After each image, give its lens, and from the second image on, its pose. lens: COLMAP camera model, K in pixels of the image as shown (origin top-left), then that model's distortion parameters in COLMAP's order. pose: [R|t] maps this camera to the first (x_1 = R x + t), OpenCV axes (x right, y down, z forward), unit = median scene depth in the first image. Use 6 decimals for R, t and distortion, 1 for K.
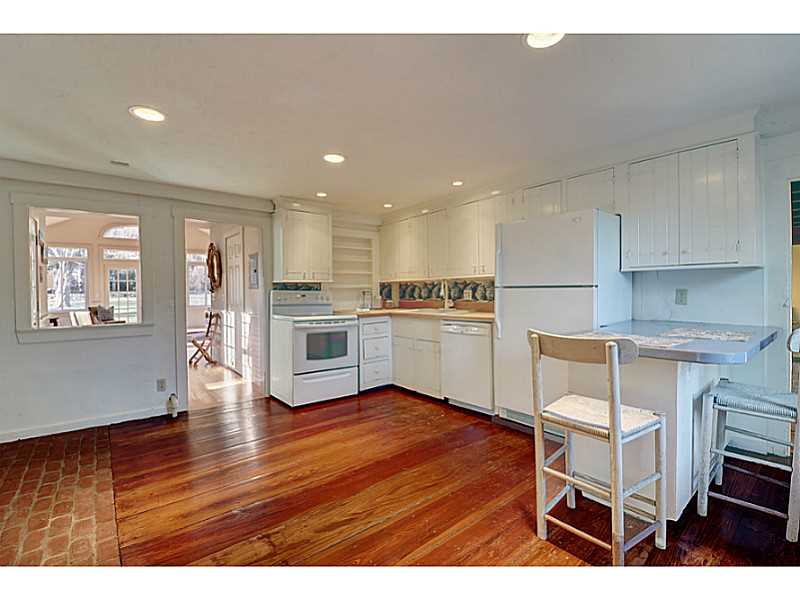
lens RADIAL K [[369.6, 0, 398.9], [0, 369.6, 296.5], [0, 0, 1]] dist [-0.031825, -0.000976]
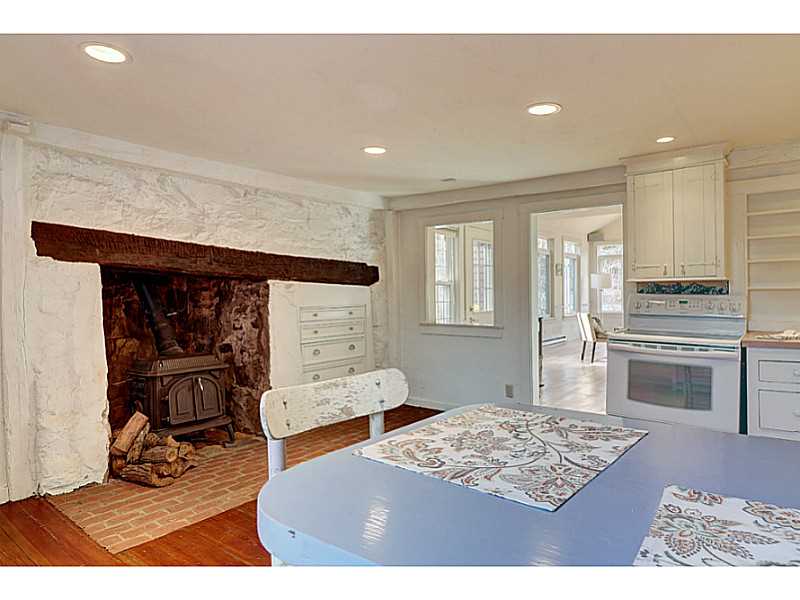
lens RADIAL K [[506.9, 0, 397.8], [0, 506.9, 299.7], [0, 0, 1]] dist [0.000008, -0.000092]
pose [[0.205179, 0.020020, -0.978520, 0.516455], [-0.014068, 0.999748, 0.017504, -0.016097], [0.978623, 0.010174, 0.205409, 0.374102]]
